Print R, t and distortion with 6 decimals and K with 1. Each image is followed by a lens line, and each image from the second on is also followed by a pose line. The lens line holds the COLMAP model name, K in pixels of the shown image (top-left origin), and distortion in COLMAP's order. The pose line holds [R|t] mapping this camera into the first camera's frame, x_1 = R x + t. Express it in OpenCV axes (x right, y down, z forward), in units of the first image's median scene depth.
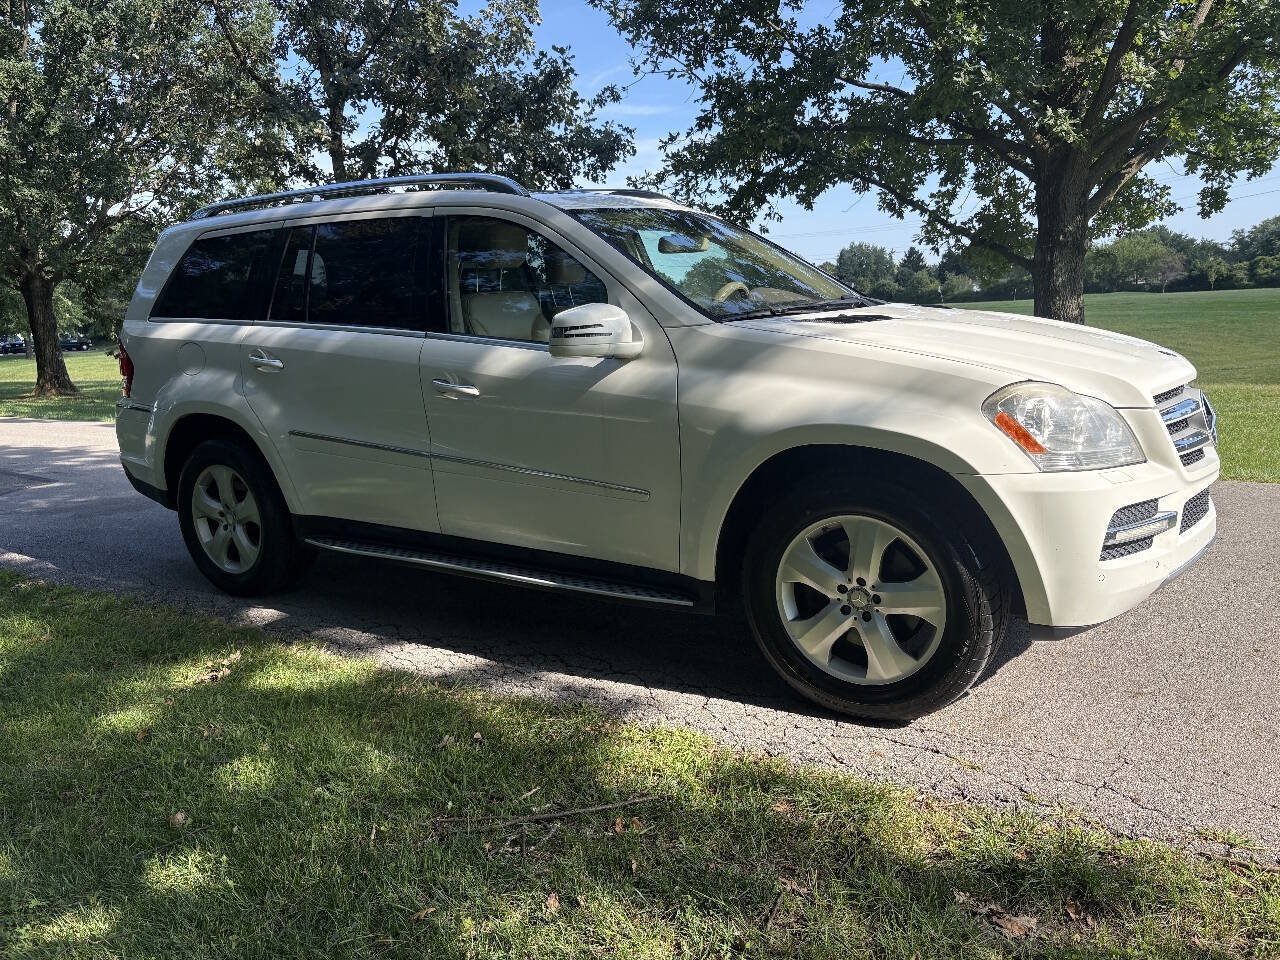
lens RADIAL K [[969.1, 0, 641.1], [0, 969.1, 478.4], [0, 0, 1]] dist [0.043799, -0.042135]
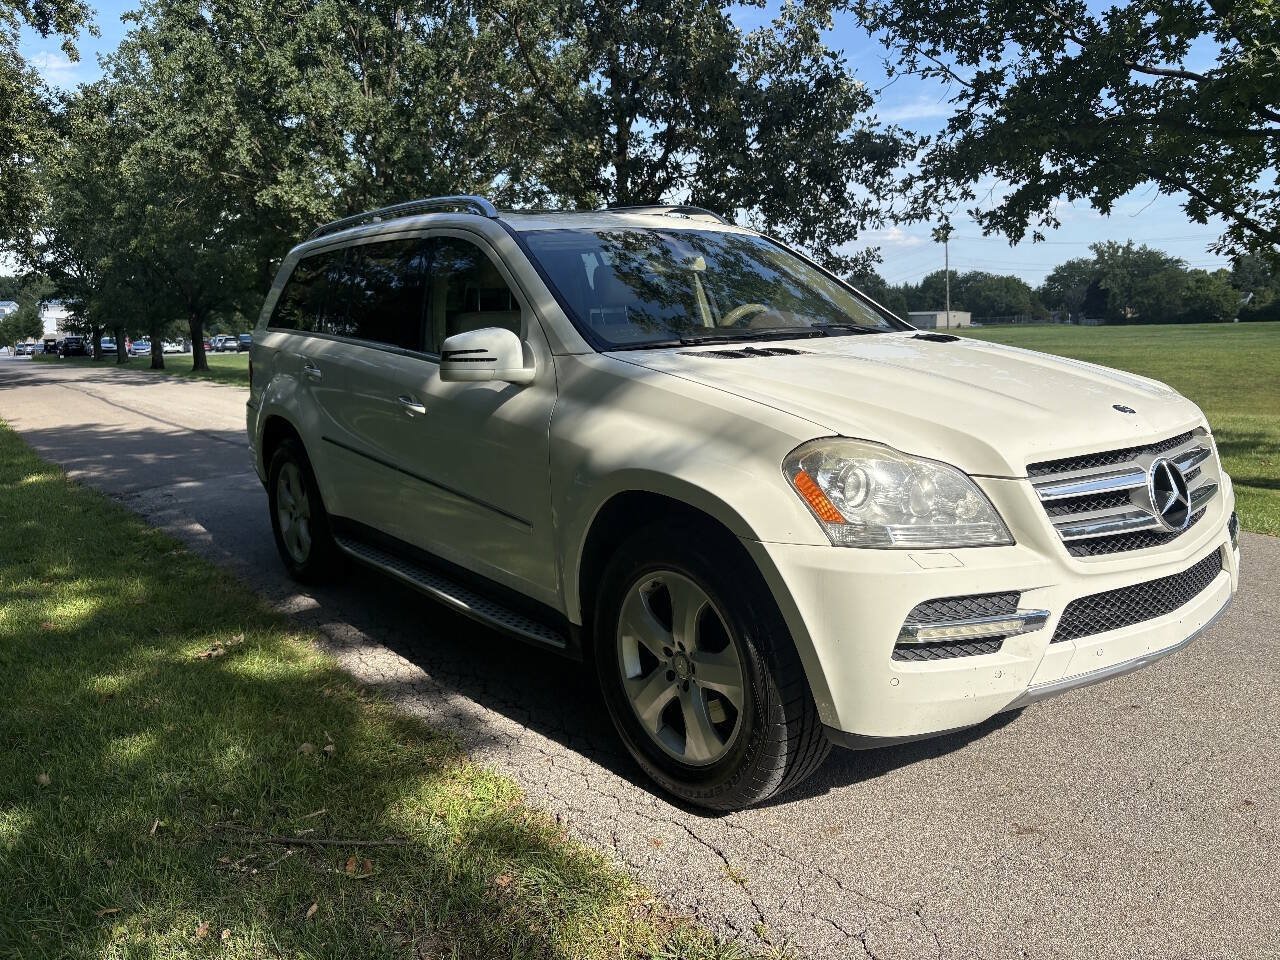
lens RADIAL K [[969.1, 0, 644.3], [0, 969.1, 478.1], [0, 0, 1]] dist [0.043799, -0.042135]
pose [[0.941737, 0.074516, -0.327993, 0.346551], [-0.076818, 0.997027, 0.005952, -0.037546], [0.327462, 0.019591, 0.944661, 0.102253]]
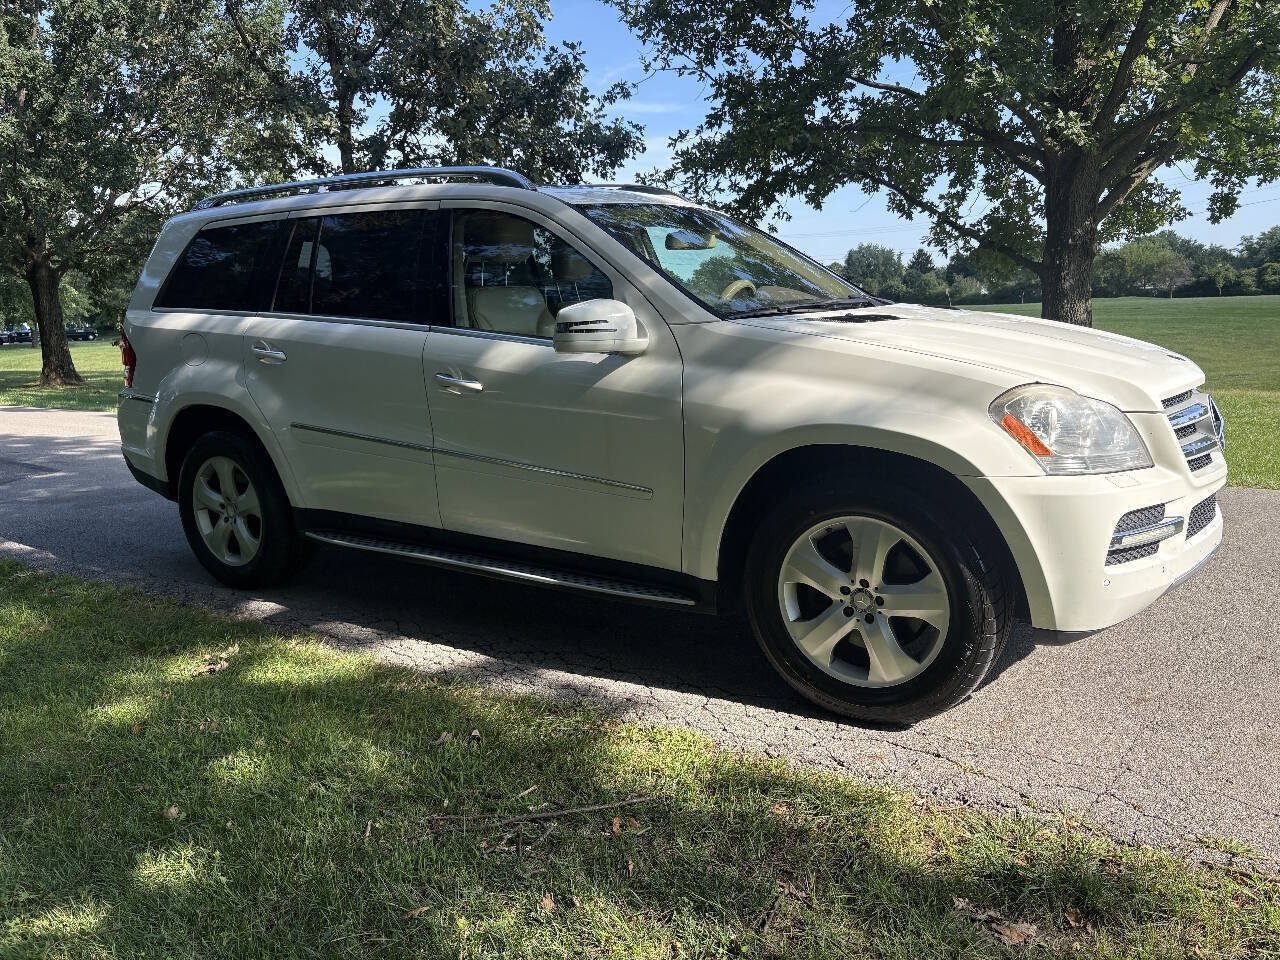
lens RADIAL K [[969.1, 0, 647.0], [0, 969.1, 479.0], [0, 0, 1]] dist [0.043799, -0.042135]
pose [[0.999900, 0.014124, 0.000746, 0.001758], [-0.014125, 0.999897, 0.002517, 0.000359], [-0.000710, -0.002527, 0.999997, 0.006029]]
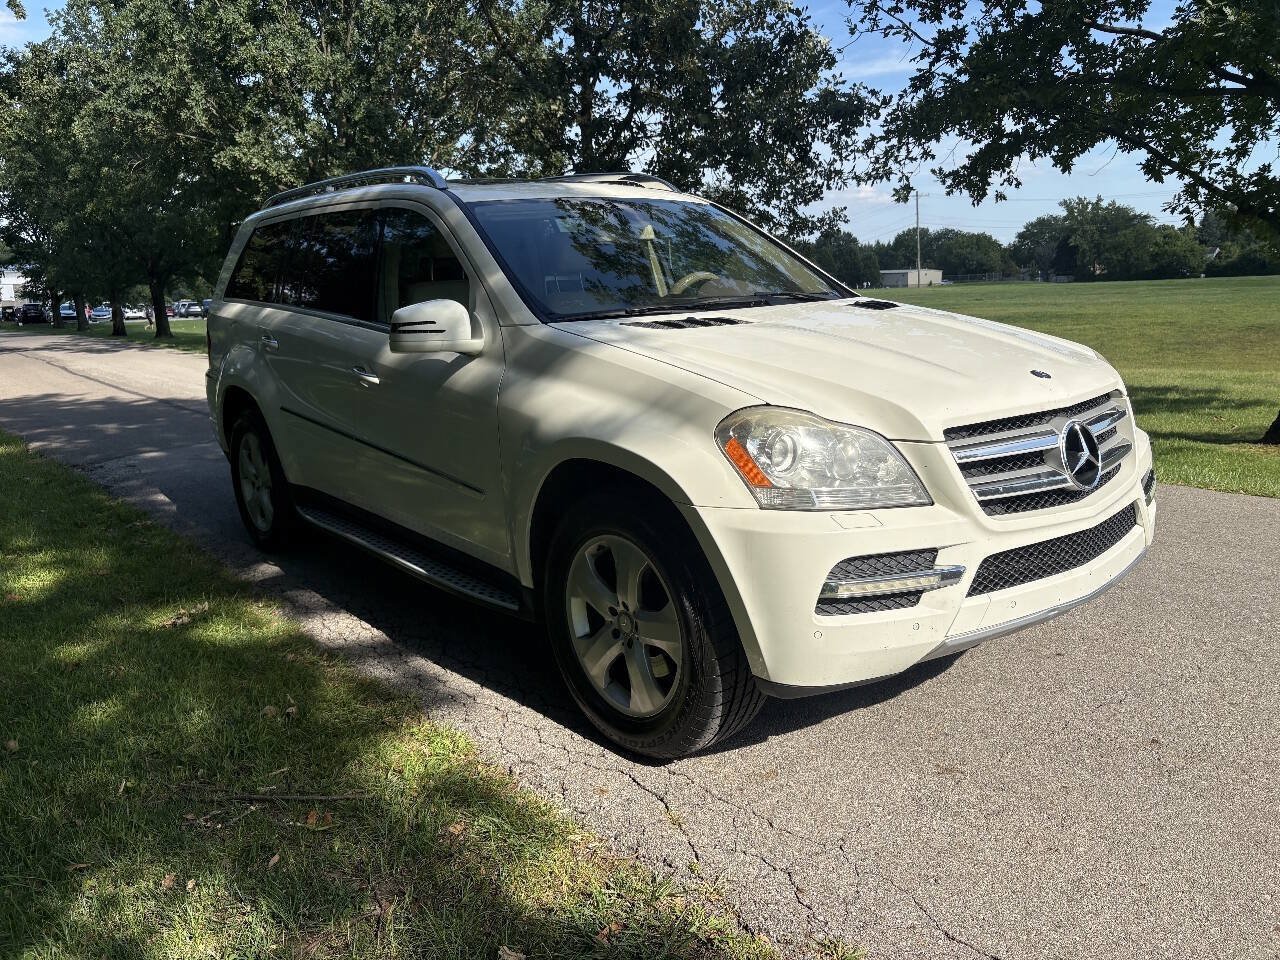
lens RADIAL K [[969.1, 0, 644.8], [0, 969.1, 481.1], [0, 0, 1]] dist [0.043799, -0.042135]
pose [[0.951066, 0.074477, -0.299877, 0.376116], [-0.063565, 0.996917, 0.045996, -0.042945], [0.302378, -0.024684, 0.952868, 0.083908]]
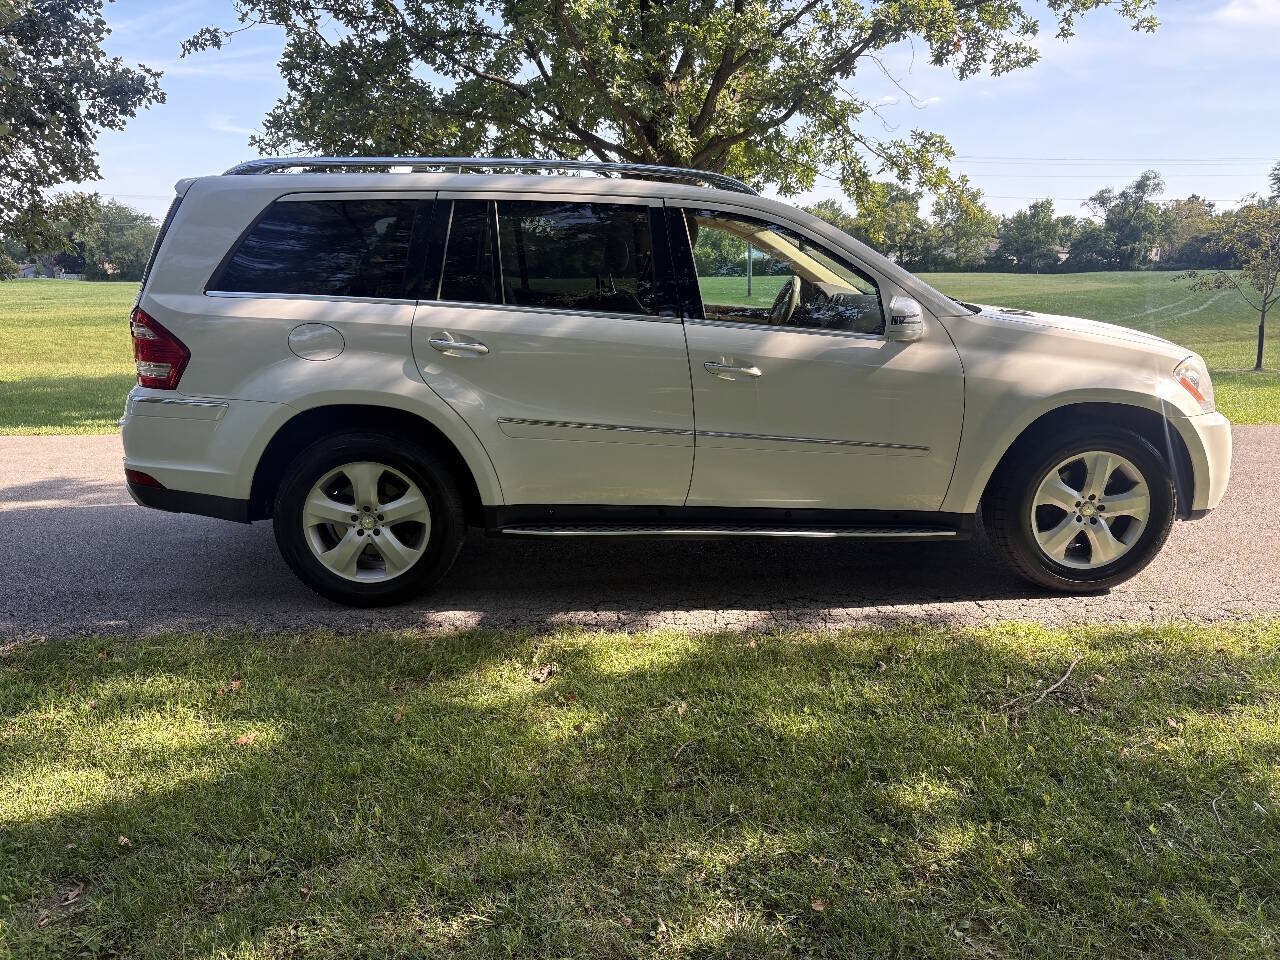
lens RADIAL K [[969.1, 0, 639.8], [0, 969.1, 478.5], [0, 0, 1]] dist [0.043799, -0.042135]
pose [[0.810903, -0.083275, 0.579224, -0.840528], [0.069637, 0.996521, 0.045780, -0.025126], [-0.581022, 0.003212, 0.813882, 0.153710]]
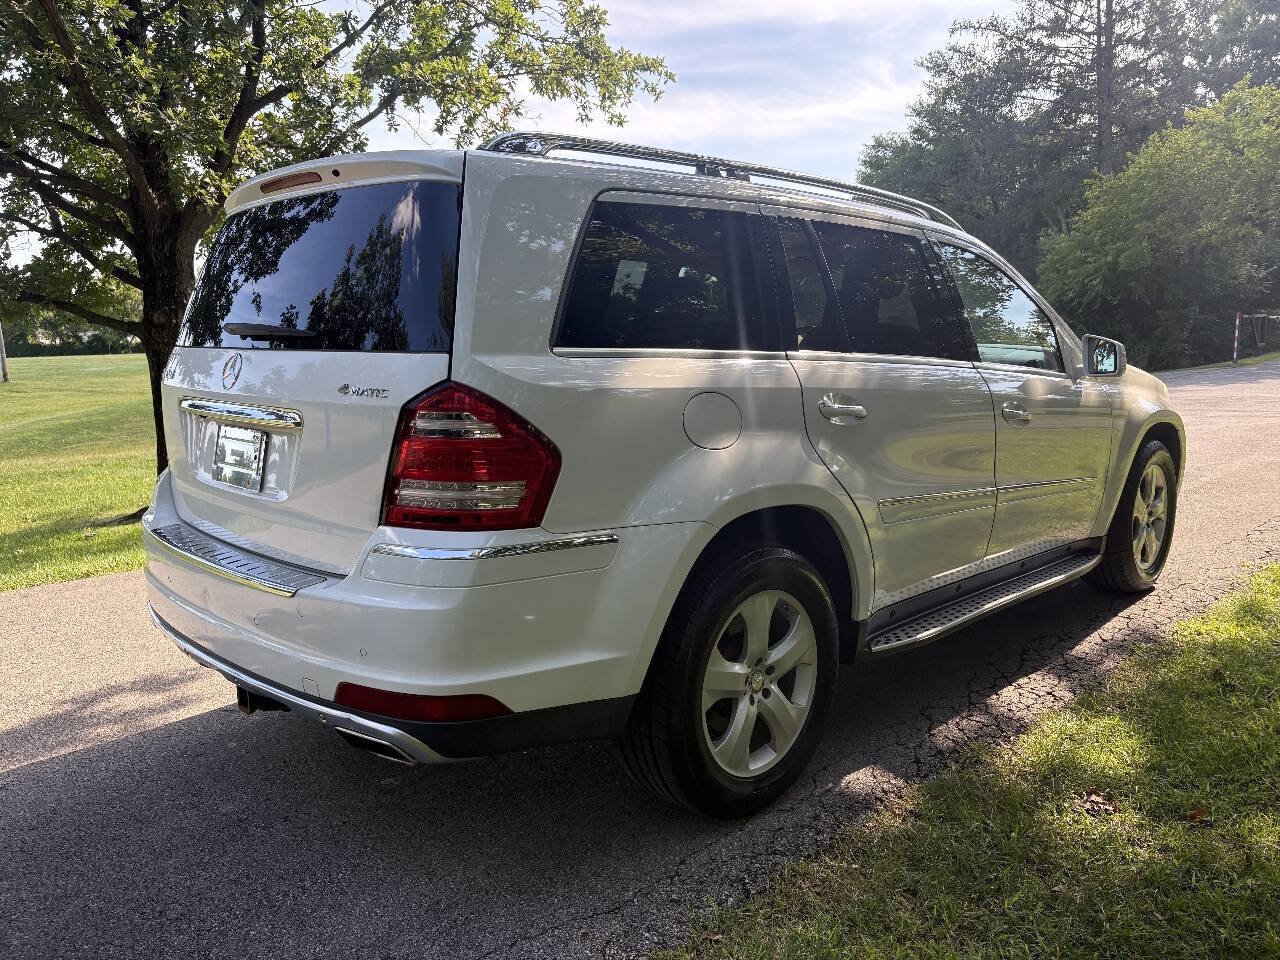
lens RADIAL K [[969.1, 0, 628.3], [0, 969.1, 489.3], [0, 0, 1]] dist [0.043799, -0.042135]
pose [[0.224185, -0.116114, 0.967605, -1.149720], [0.185773, 0.979762, 0.074531, -0.152793], [-0.956676, 0.163047, 0.241219, 1.049428]]
